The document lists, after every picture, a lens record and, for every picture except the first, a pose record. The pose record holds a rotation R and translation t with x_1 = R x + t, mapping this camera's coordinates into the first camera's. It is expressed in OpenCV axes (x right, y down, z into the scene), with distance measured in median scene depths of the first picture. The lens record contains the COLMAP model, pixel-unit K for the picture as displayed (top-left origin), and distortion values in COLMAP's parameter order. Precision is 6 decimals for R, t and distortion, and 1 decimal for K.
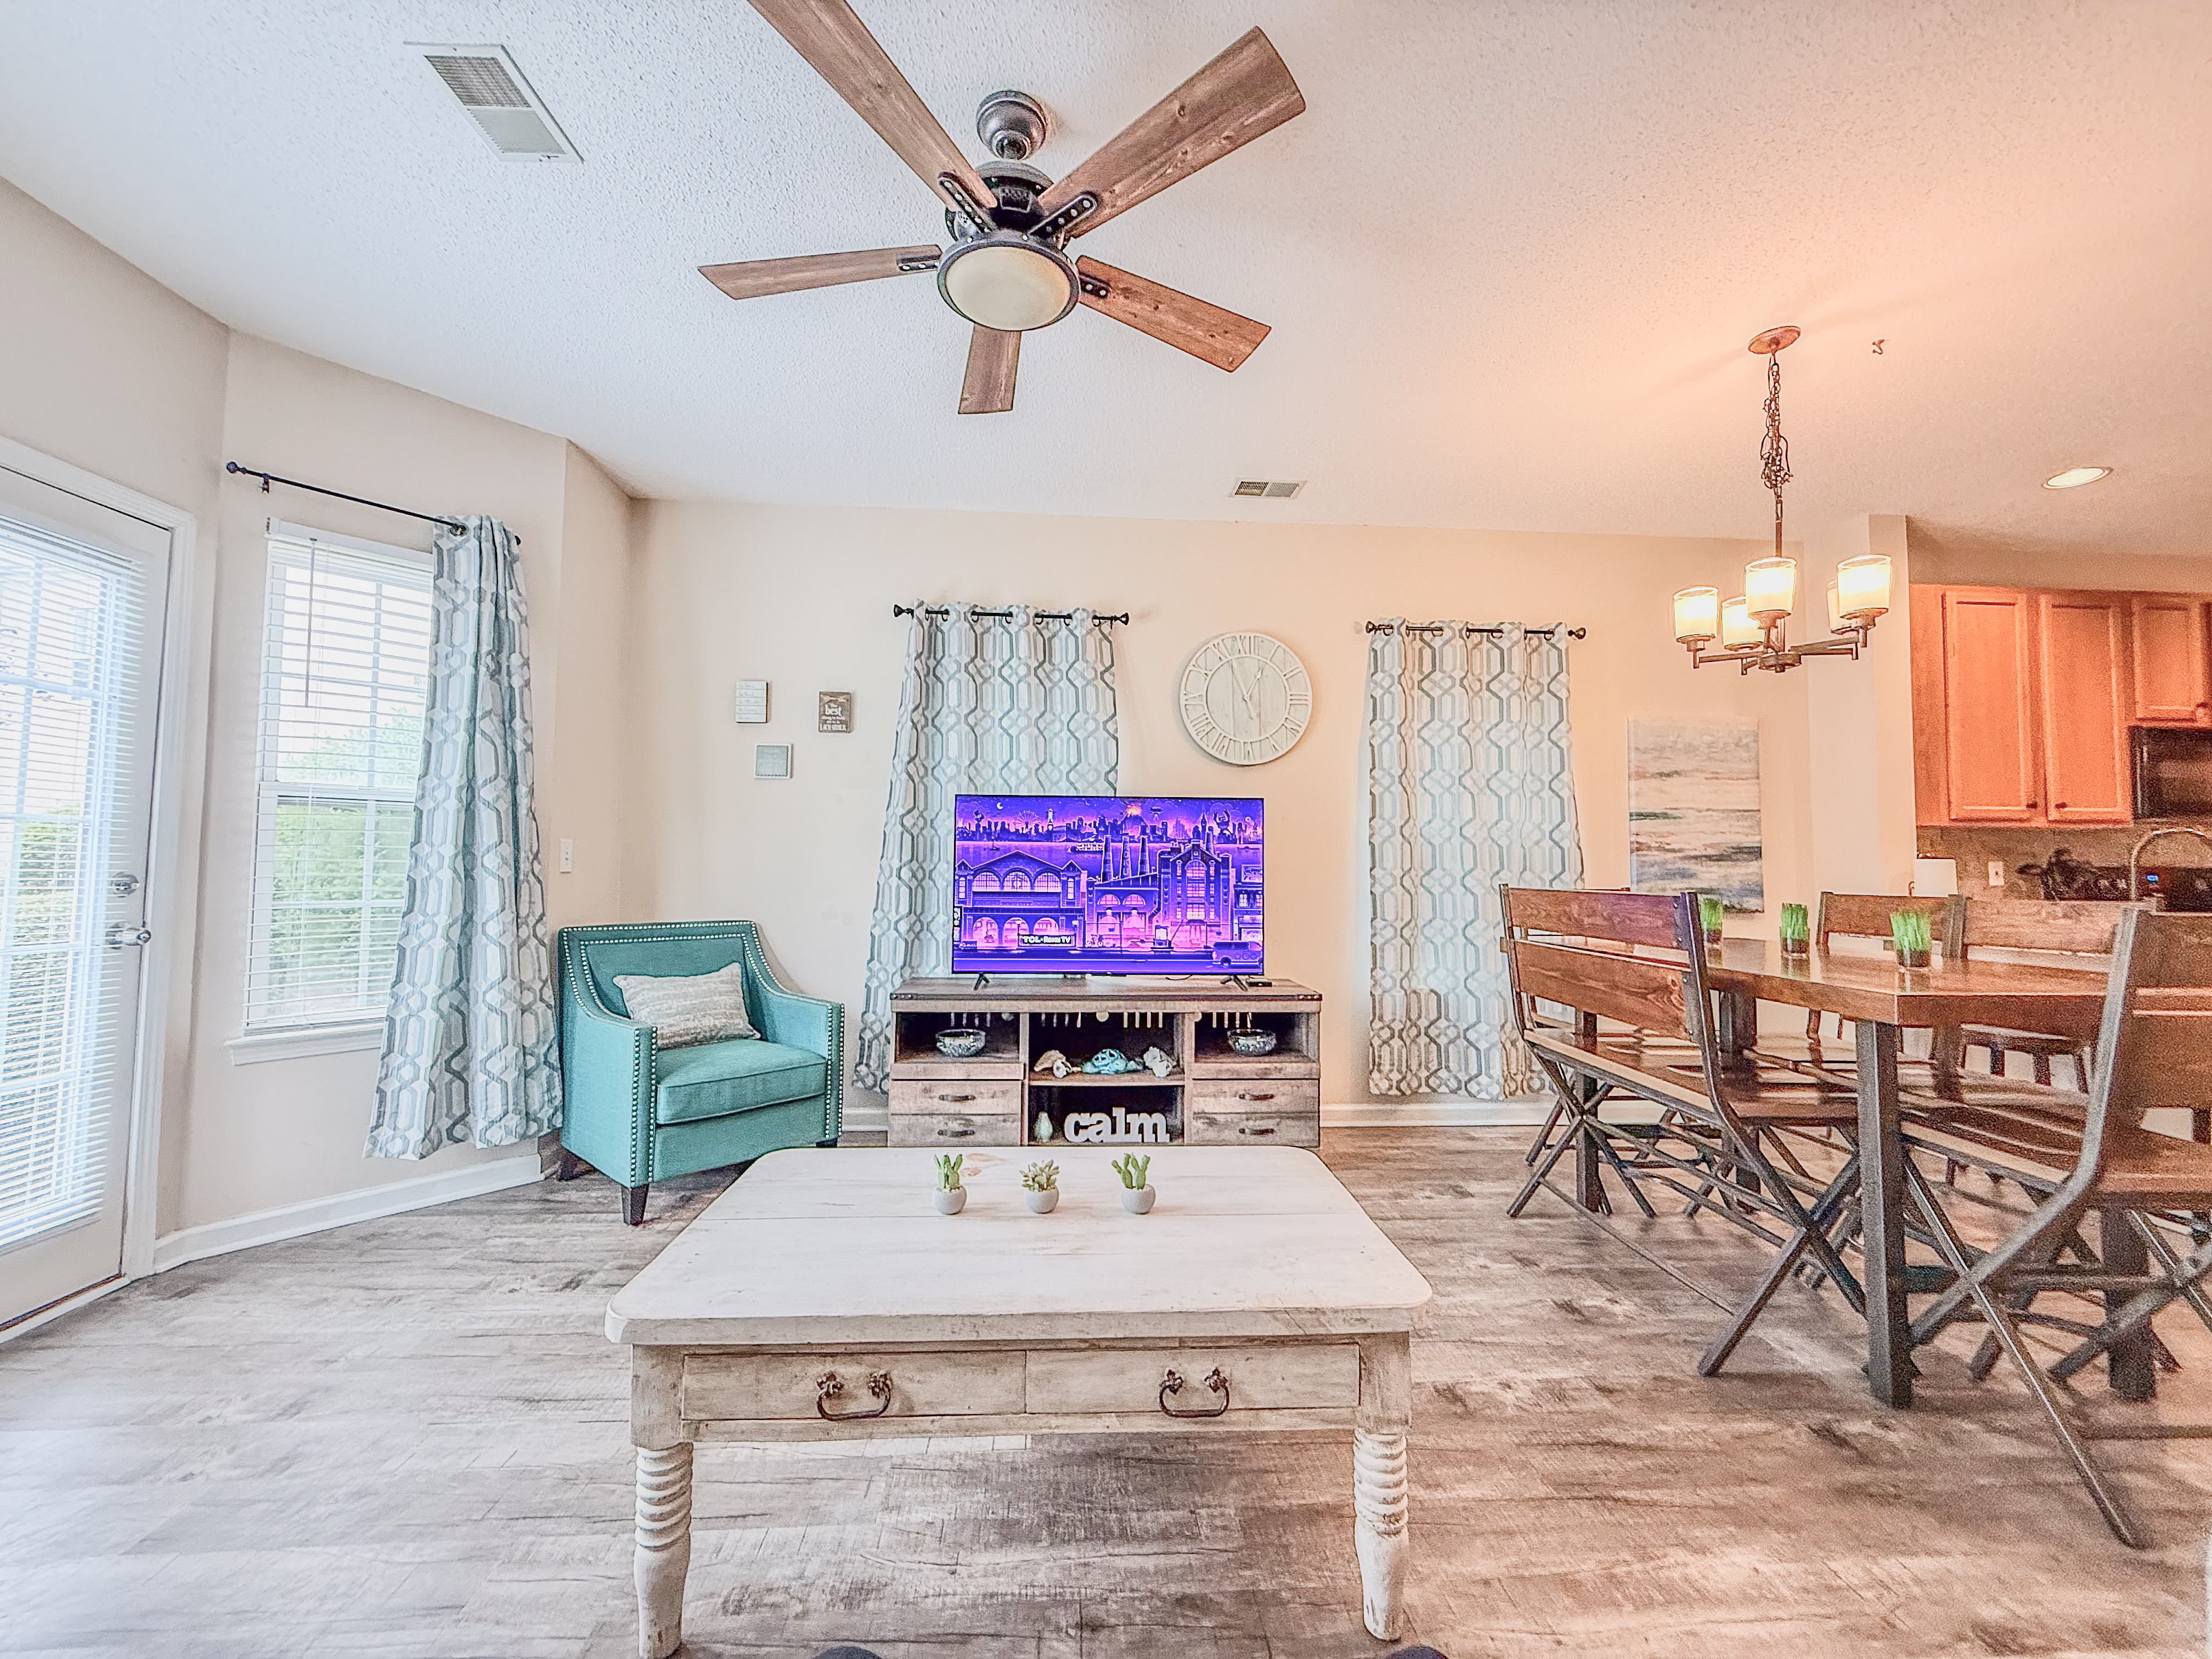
lens RADIAL K [[886.4, 0, 1101.9], [0, 886.4, 827.7], [0, 0, 1]] dist [0.000798, 0.000125]
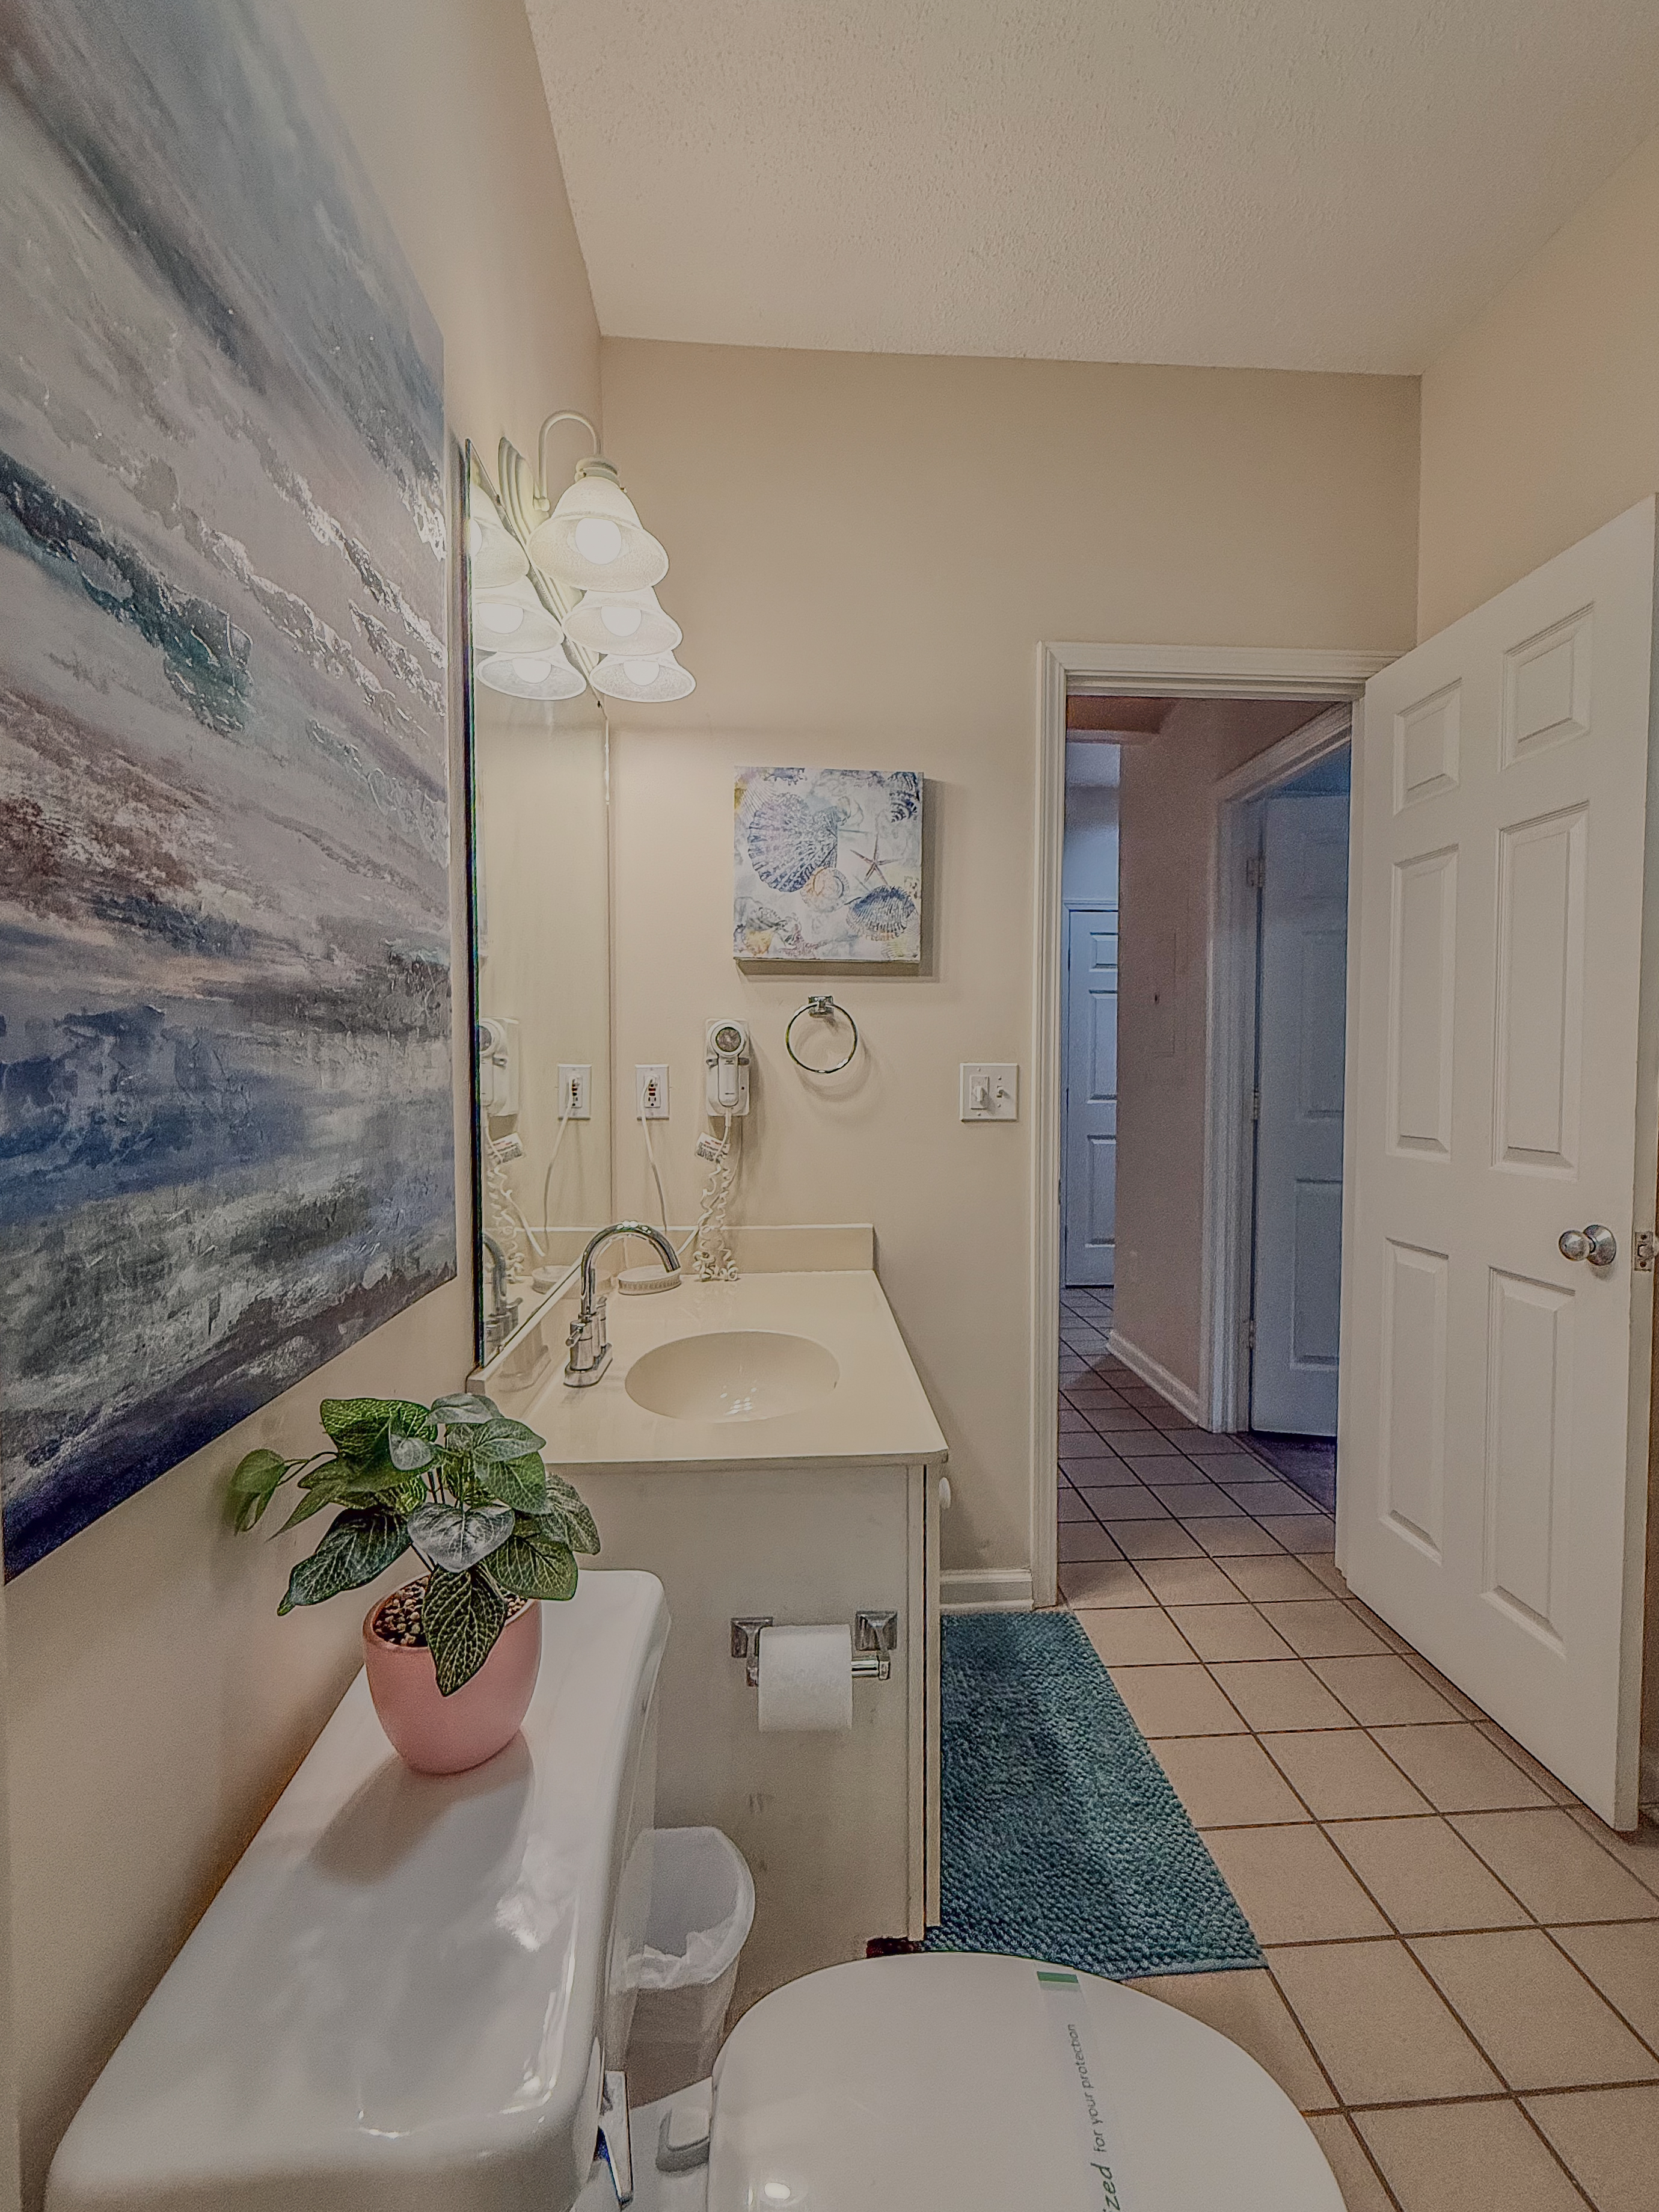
lens RADIAL K [[928.2, 0, 829.5], [0, 928.2, 1106.0], [0, 0, 1]] dist [-0.009187, 0.000469]
pose [[-0.000823, -0.049017, 0.998798, 0.604860], [-0.045091, 0.997784, 0.048930, 0.046180], [-0.998983, -0.044997, -0.003031, 1.068418]]
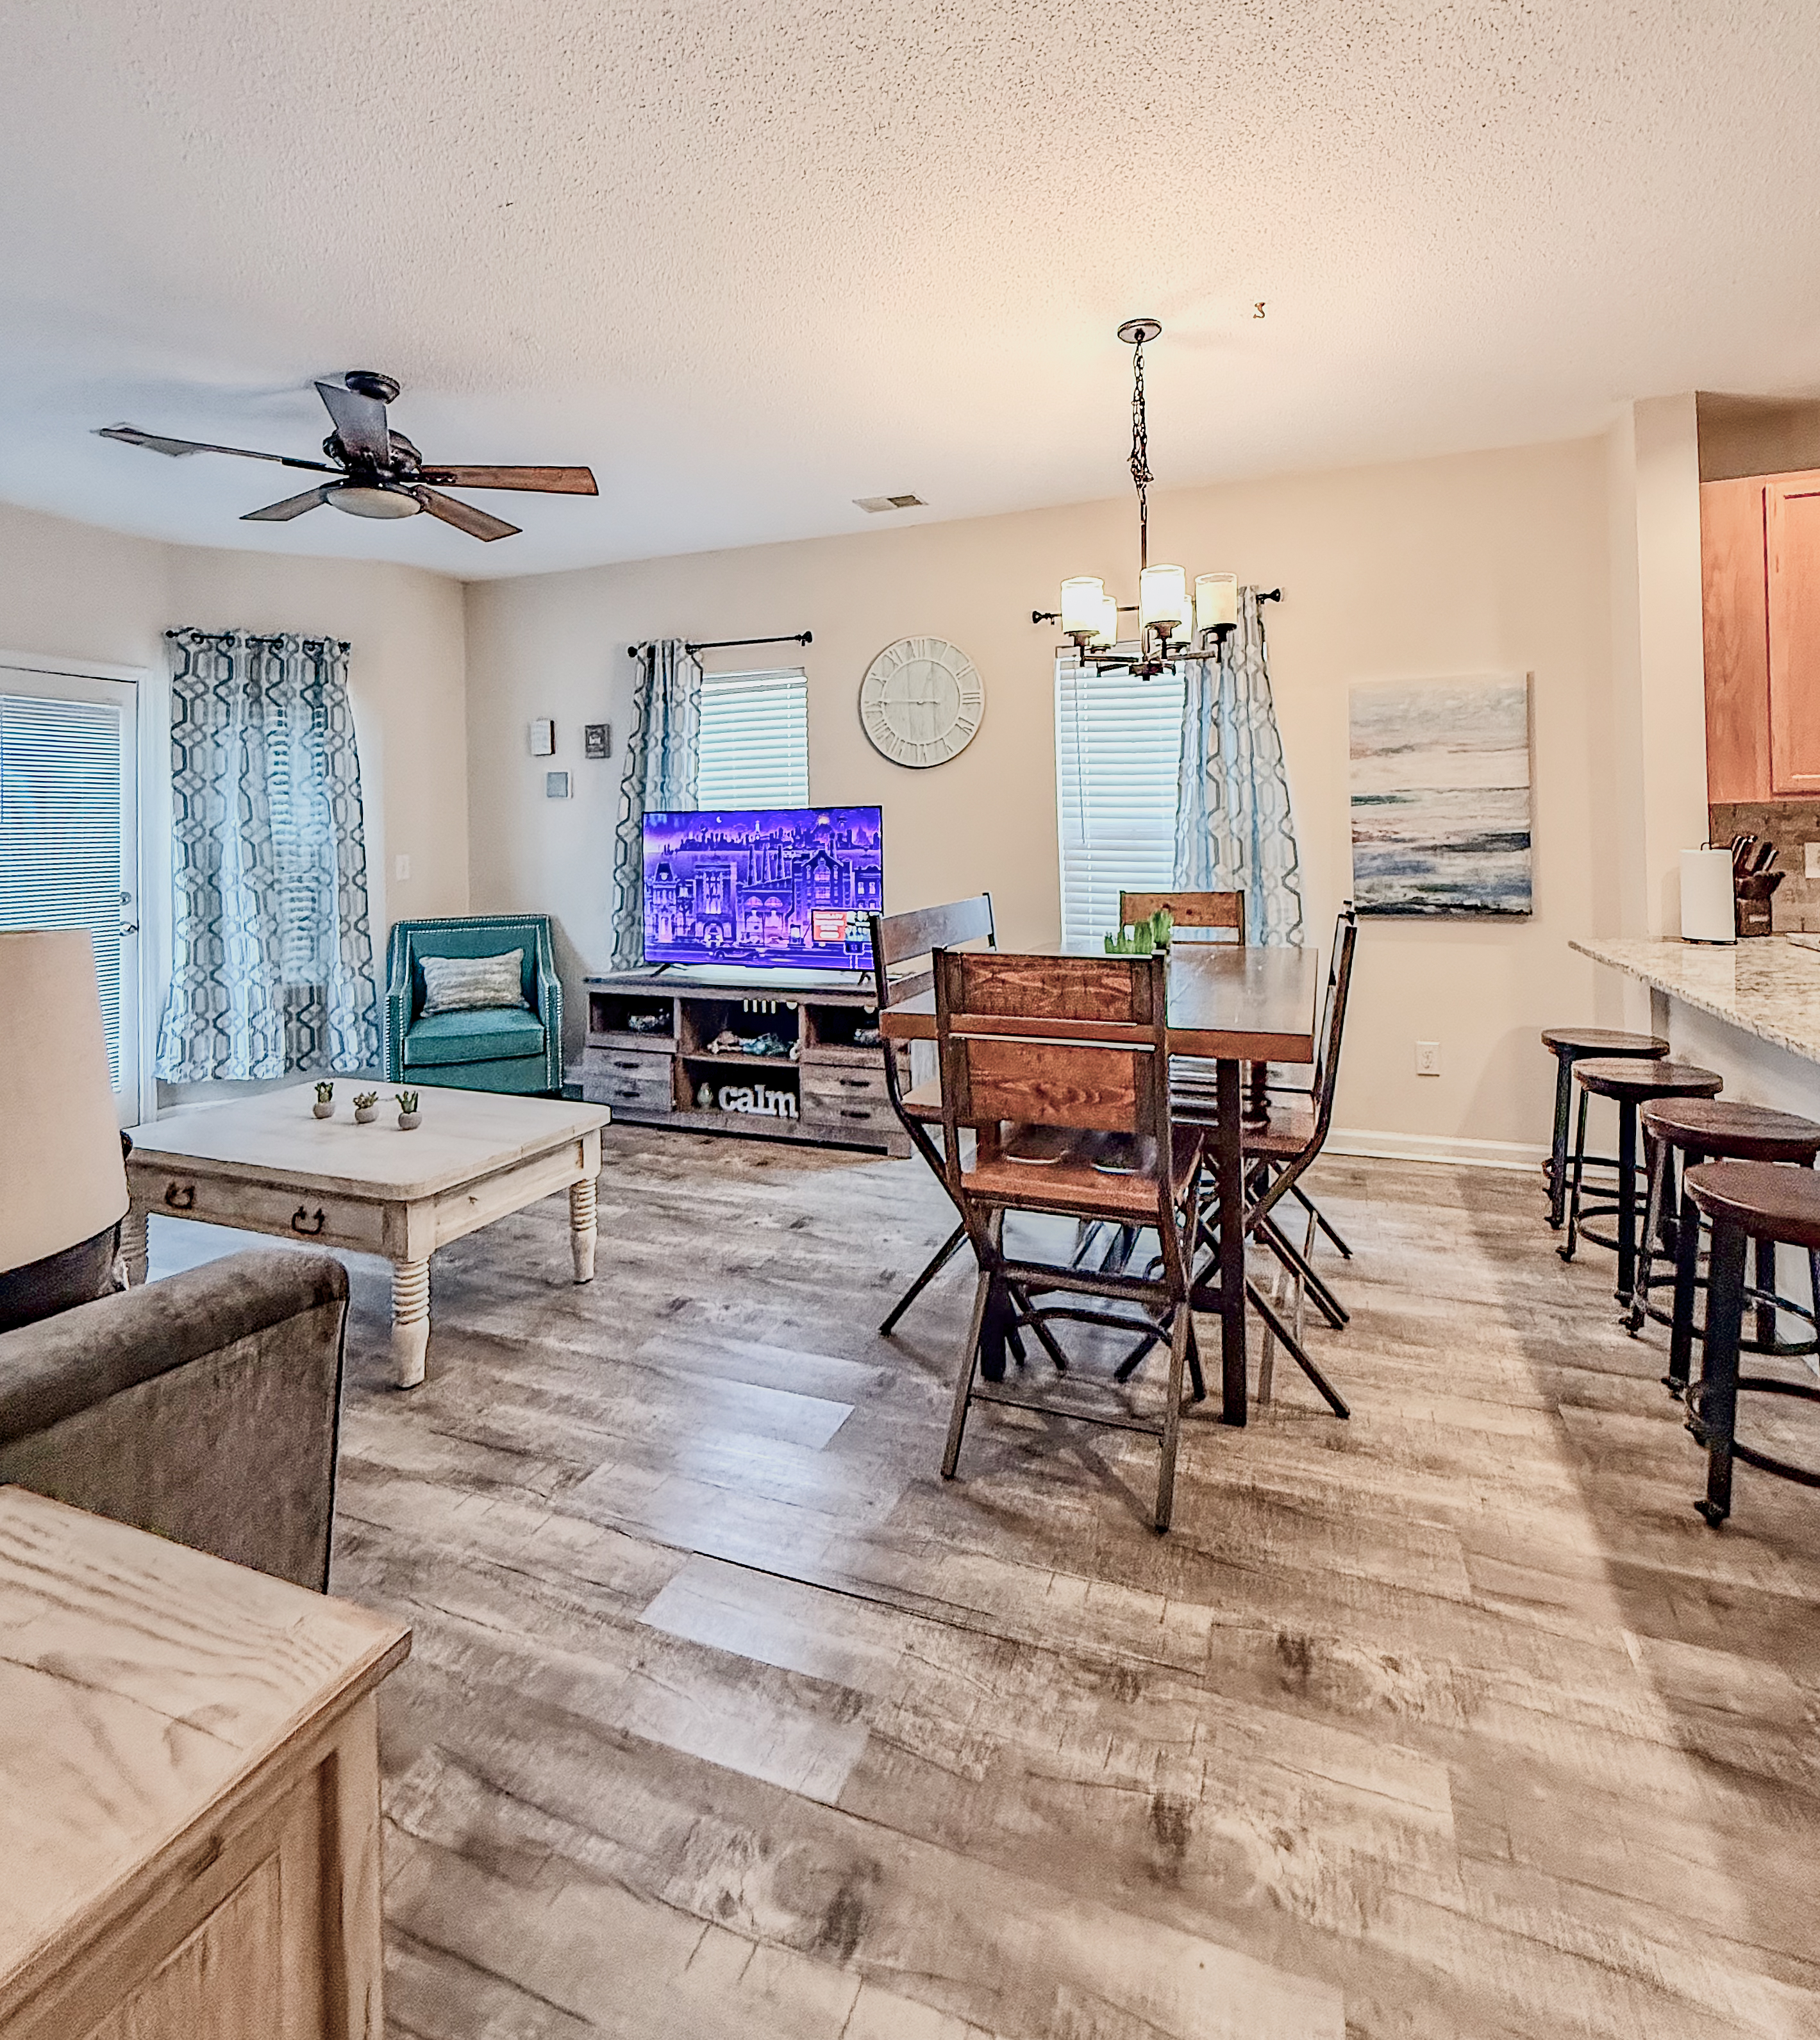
lens RADIAL K [[1036.2, 0, 912.3], [0, 1036.2, 822.9], [0, 0, 1]] dist [0.000713, -0.000623]
pose [[0.906395, -0.028150, -0.421491, 0.746836], [0.045329, 0.998497, 0.030791, -0.049625], [0.419991, -0.047015, 0.906310, -0.104925]]
